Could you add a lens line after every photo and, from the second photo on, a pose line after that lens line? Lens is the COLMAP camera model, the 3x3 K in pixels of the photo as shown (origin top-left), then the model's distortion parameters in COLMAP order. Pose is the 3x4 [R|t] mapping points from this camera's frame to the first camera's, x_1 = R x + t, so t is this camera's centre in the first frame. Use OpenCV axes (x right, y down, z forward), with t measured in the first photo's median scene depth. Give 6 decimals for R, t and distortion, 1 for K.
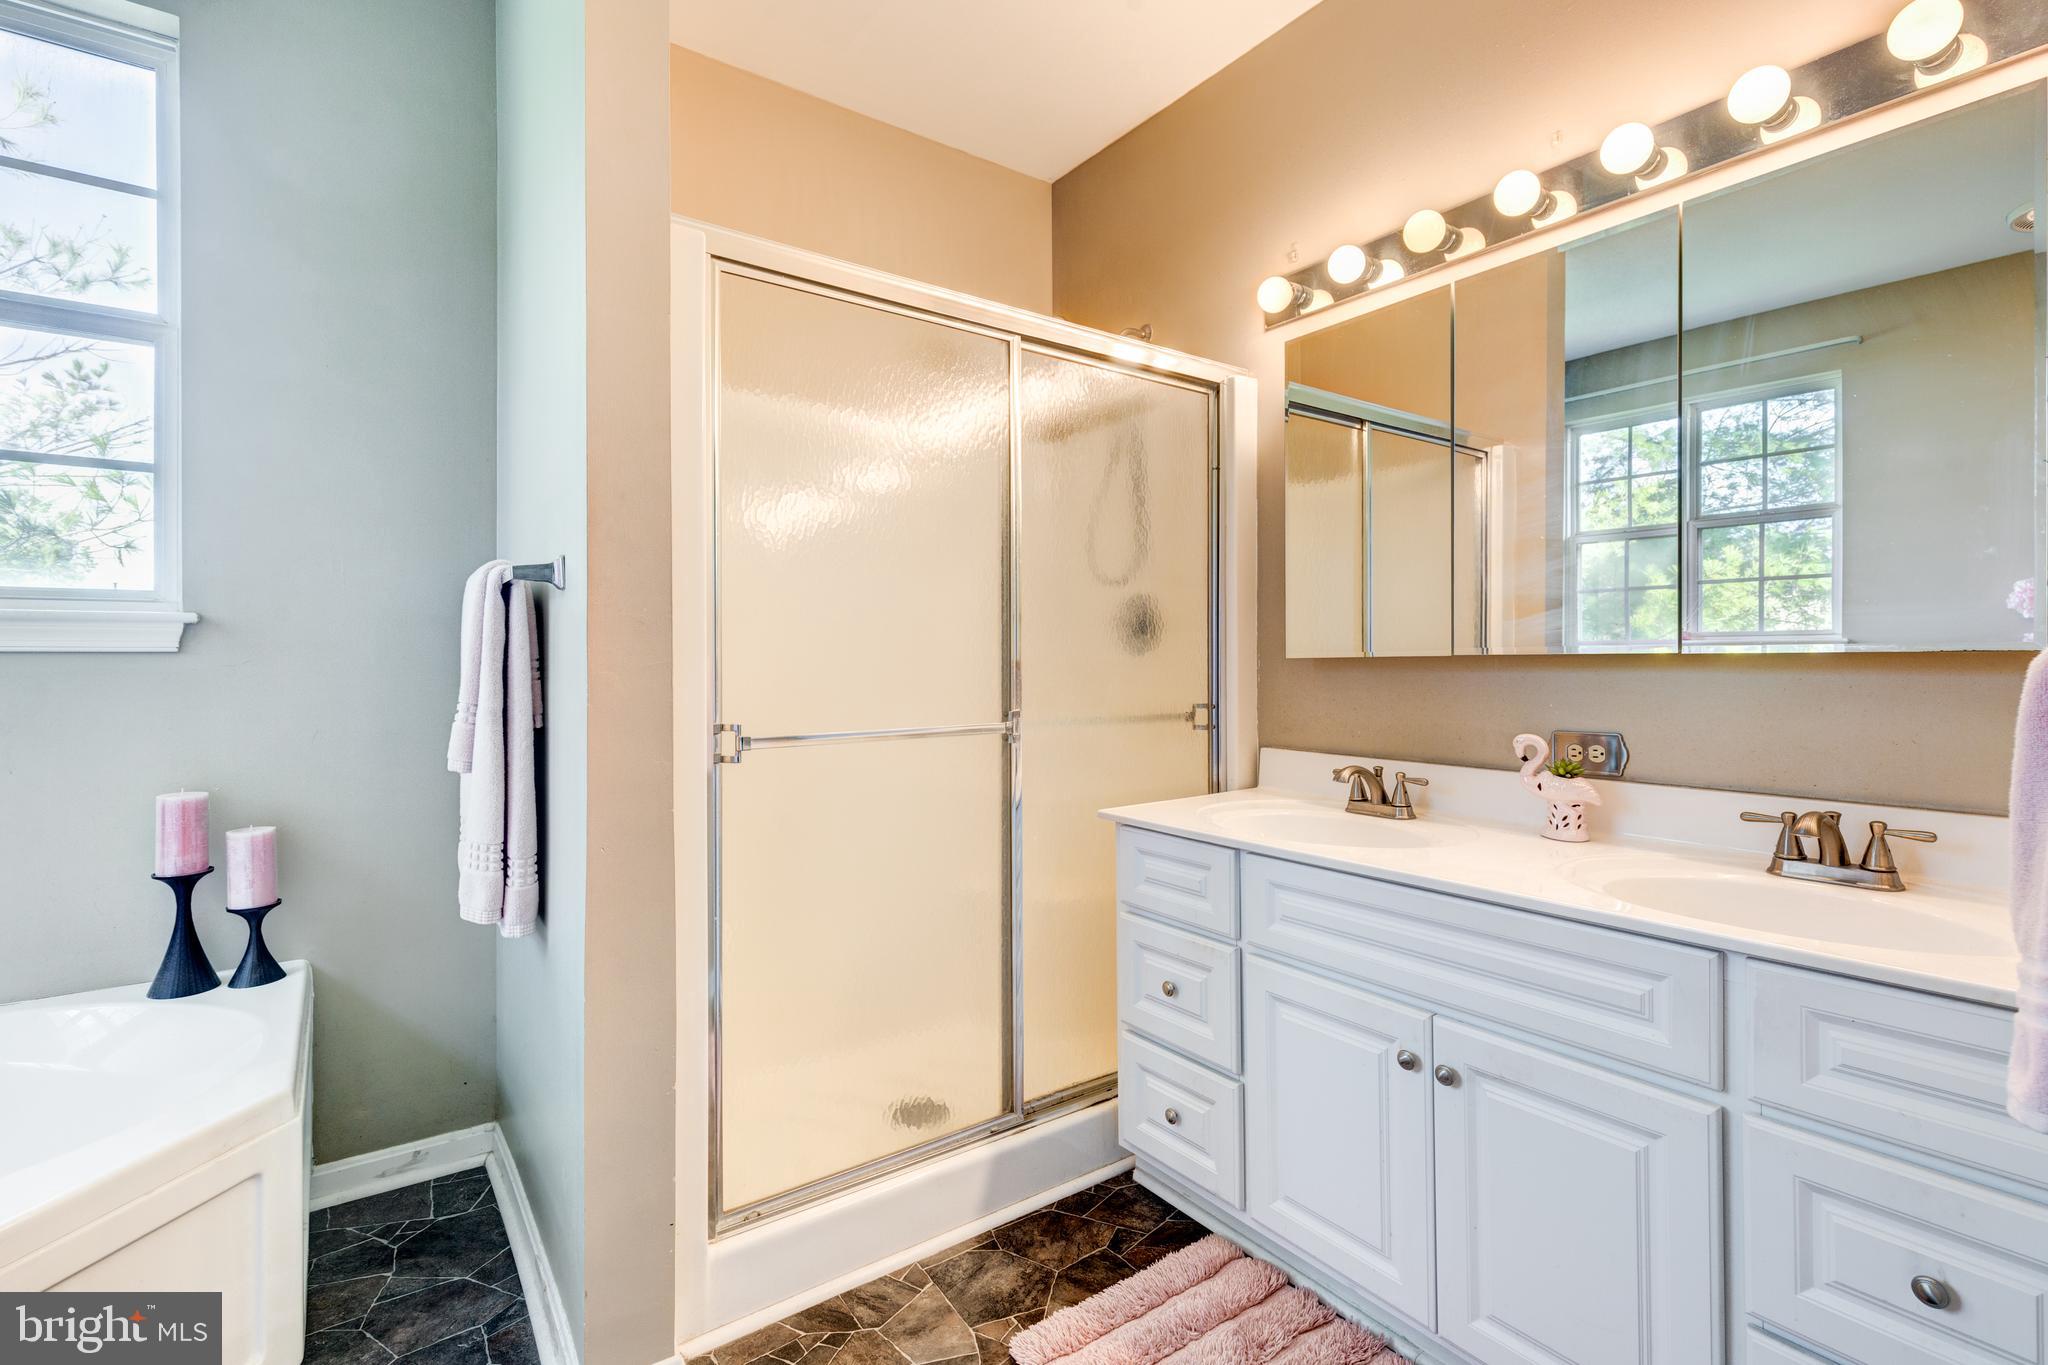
lens RADIAL K [[915.5, 0, 1028.8], [0, 915.5, 659.5], [0, 0, 1]] dist [0.012130, -0.005628]
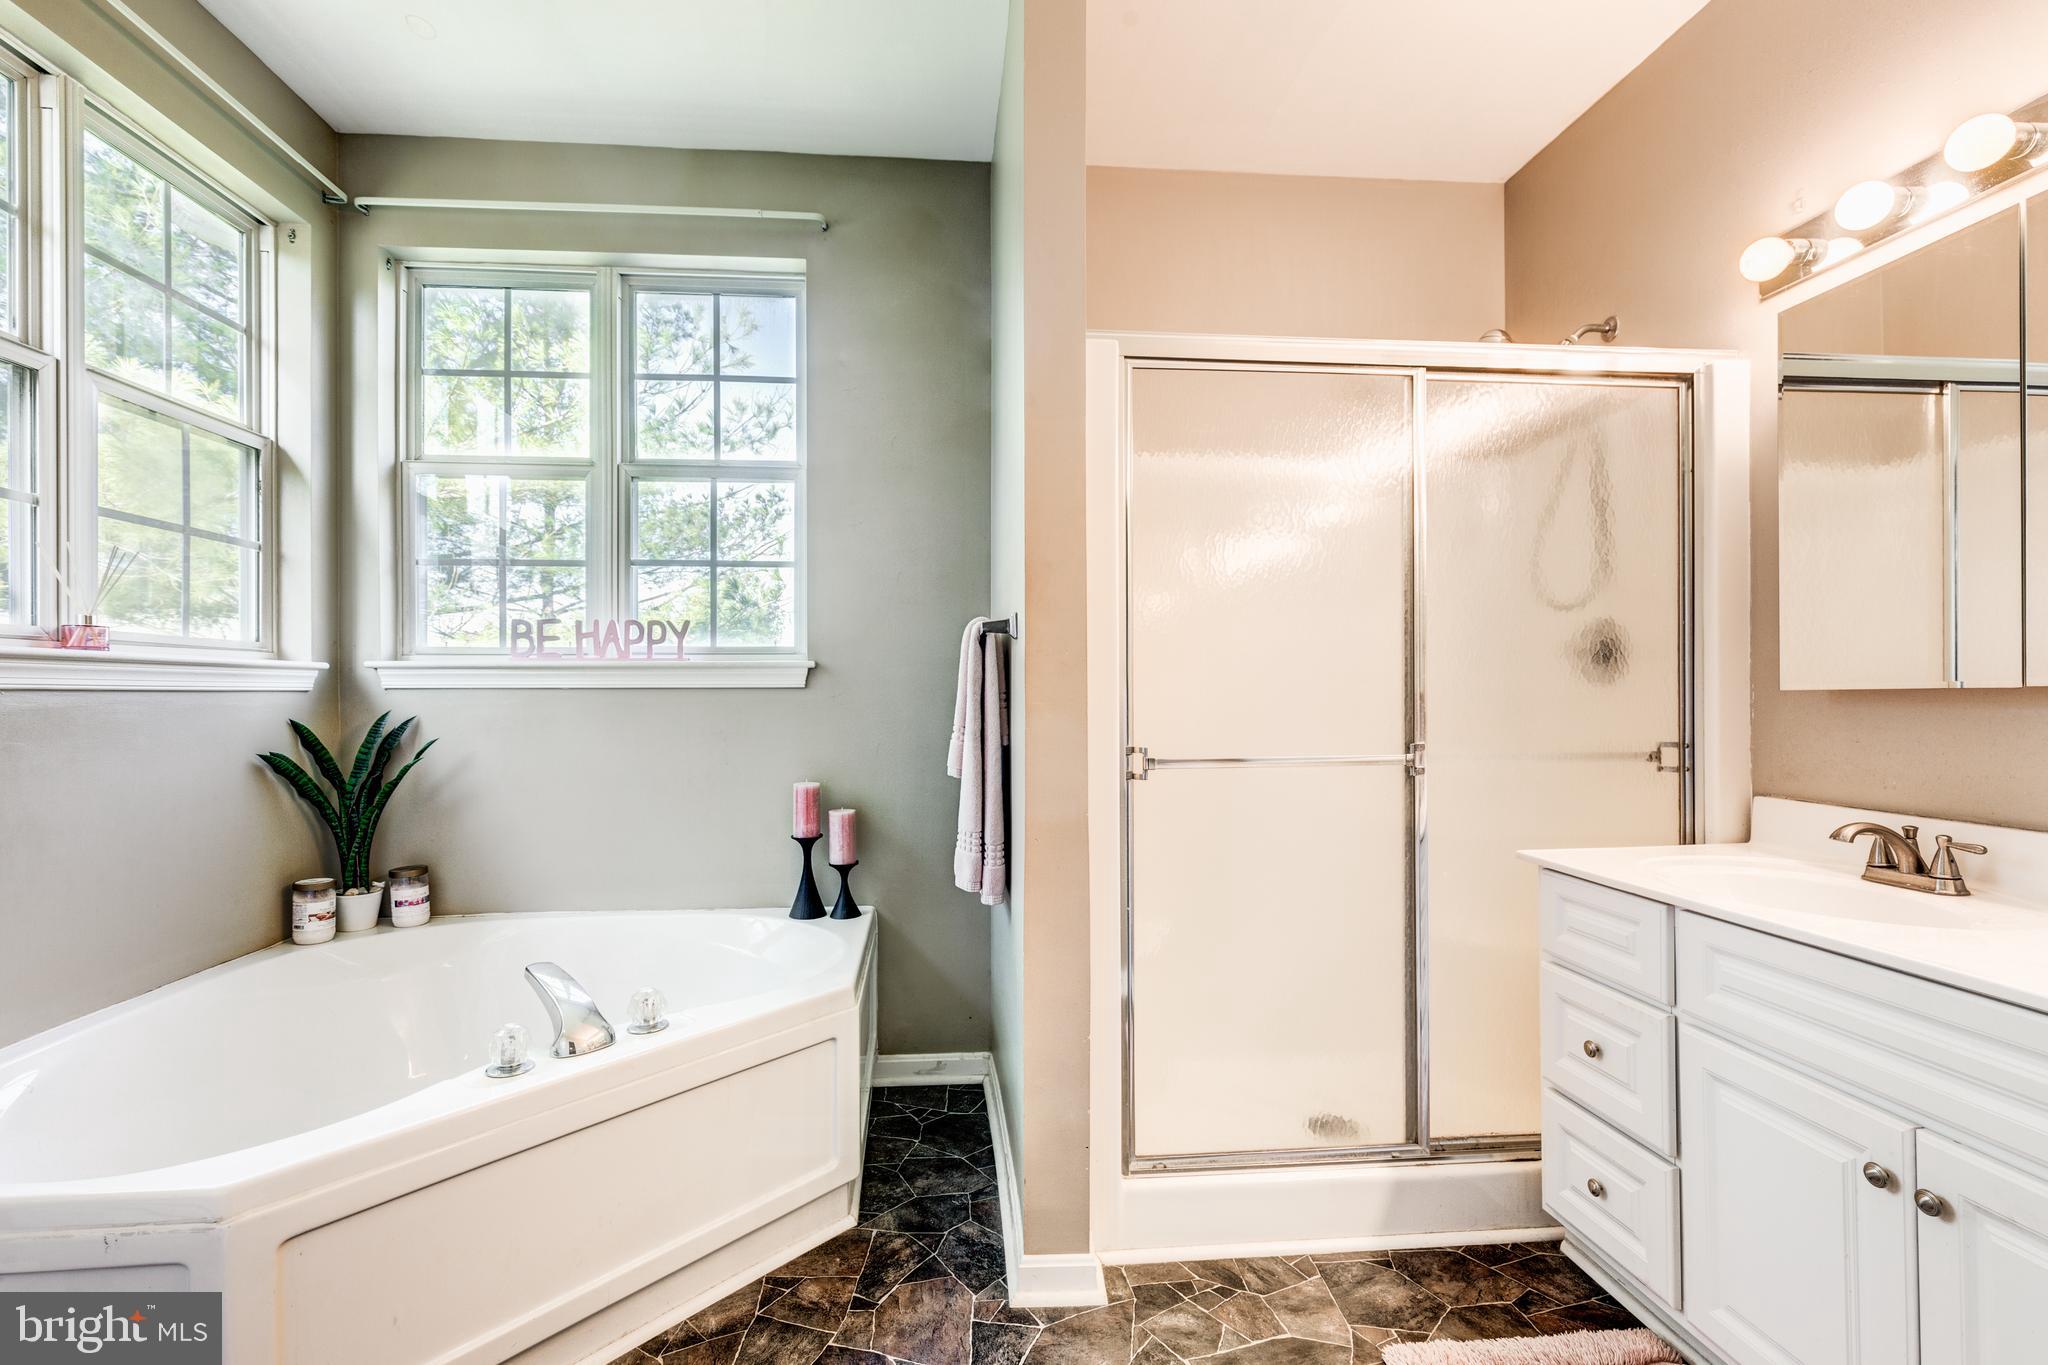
lens RADIAL K [[928.7, 0, 1038.9], [0, 928.7, 686.1], [0, 0, 1]] dist [-0.000179, 0.000087]
pose [[0.860123, -0.003715, -0.510074, 0.148750], [0.001618, 0.999988, -0.004555, -0.002580], [0.510085, 0.003092, 0.860119, -0.085701]]
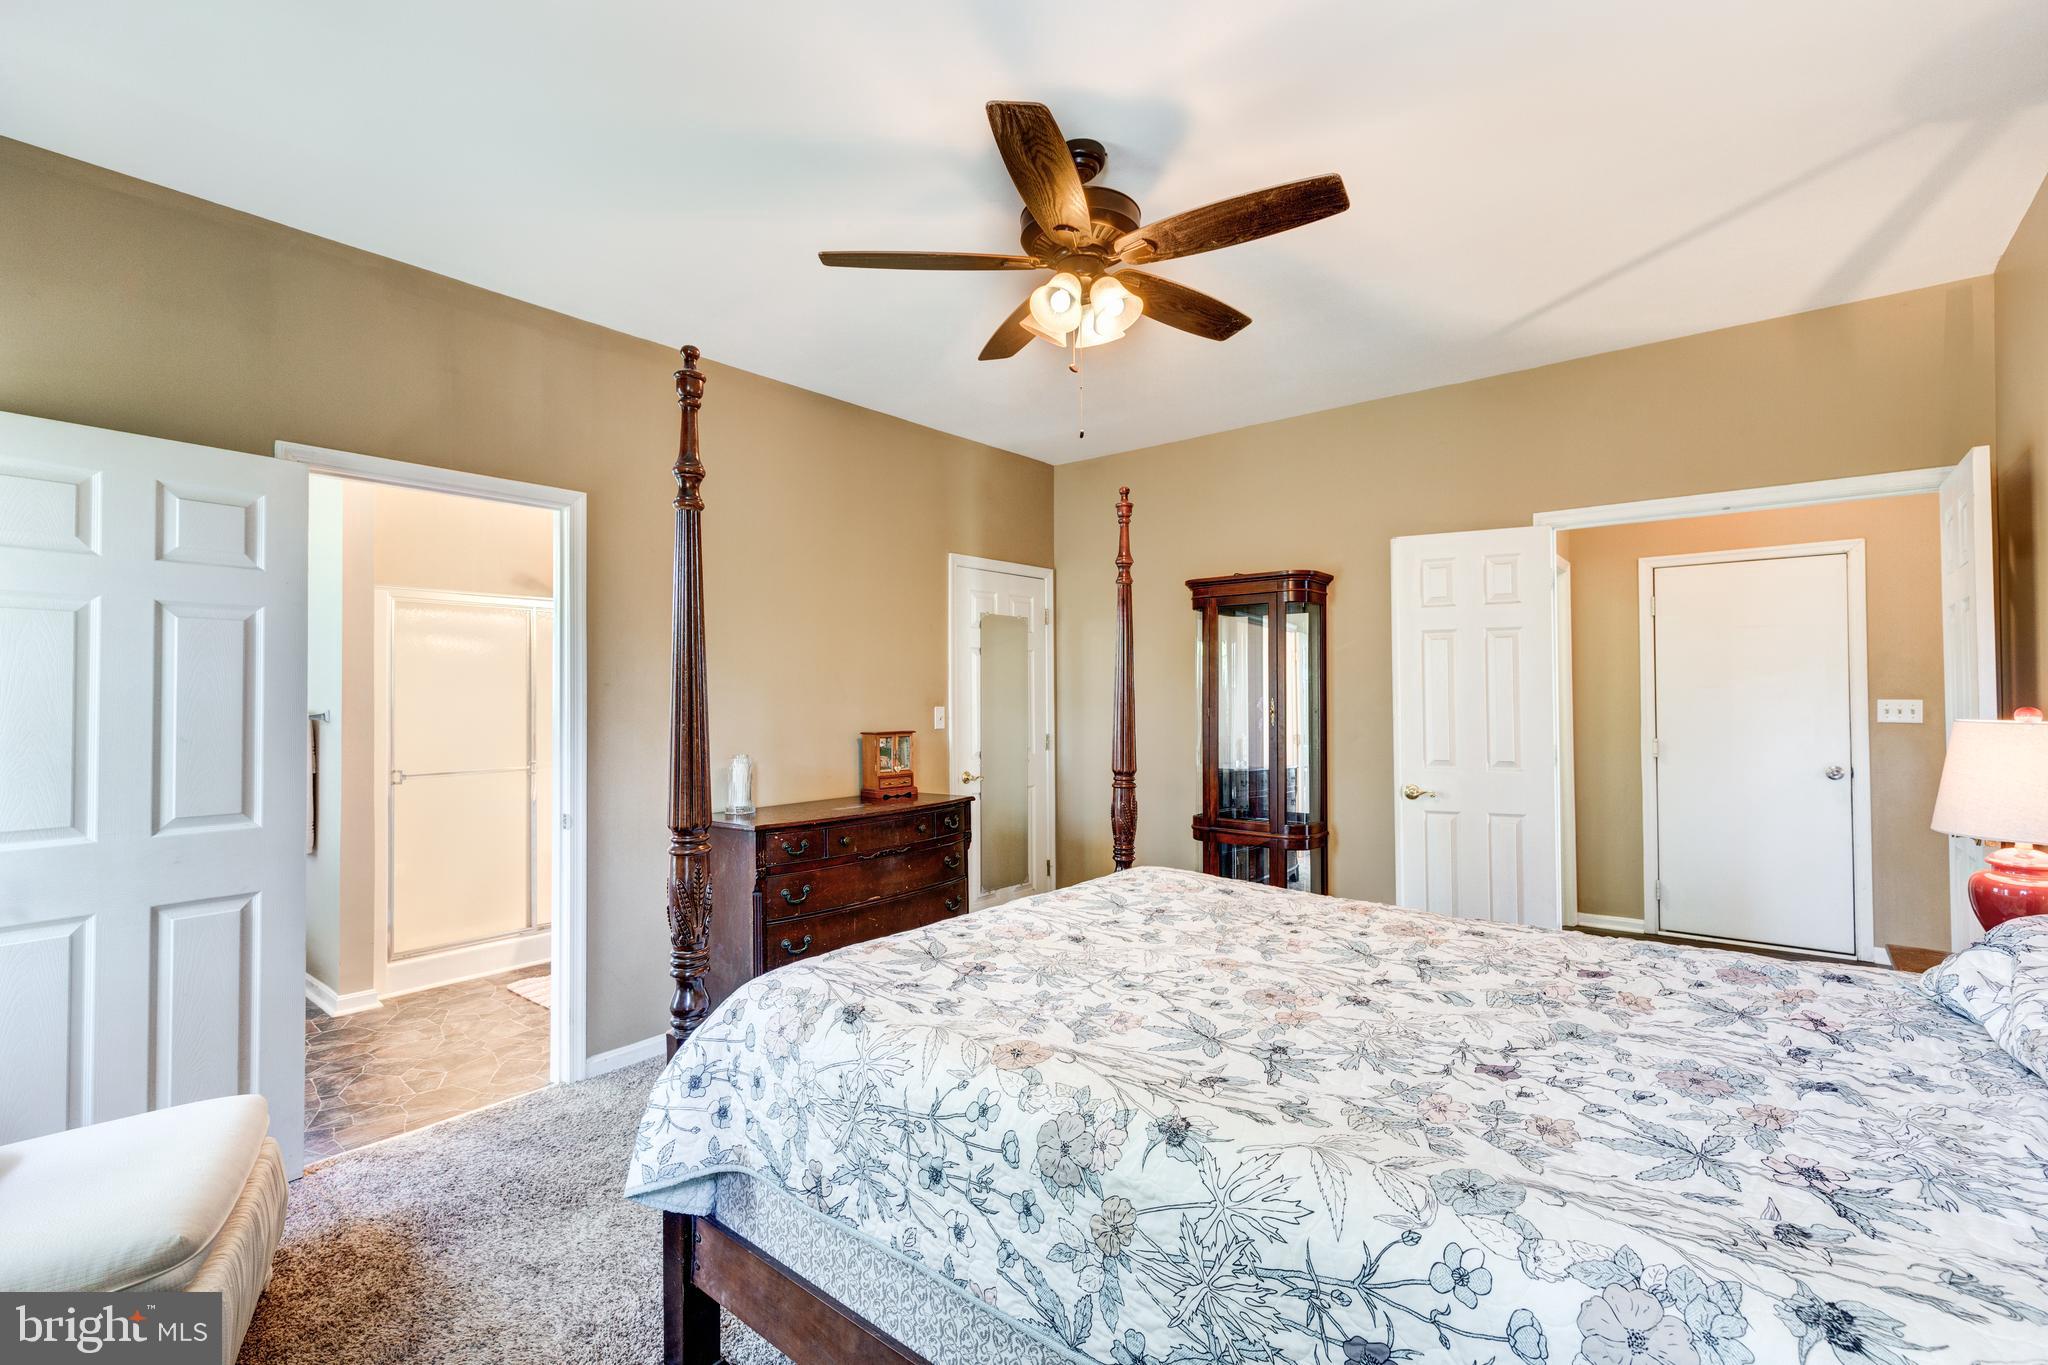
lens RADIAL K [[928.7, 0, 1038.9], [0, 928.7, 686.1], [0, 0, 1]] dist [-0.000179, 0.000087]
pose [[0.967832, 0.003345, 0.251575, 0.680155], [0.000708, 0.999871, -0.016020, -0.110052], [-0.251596, 0.015683, 0.967705, -1.778738]]
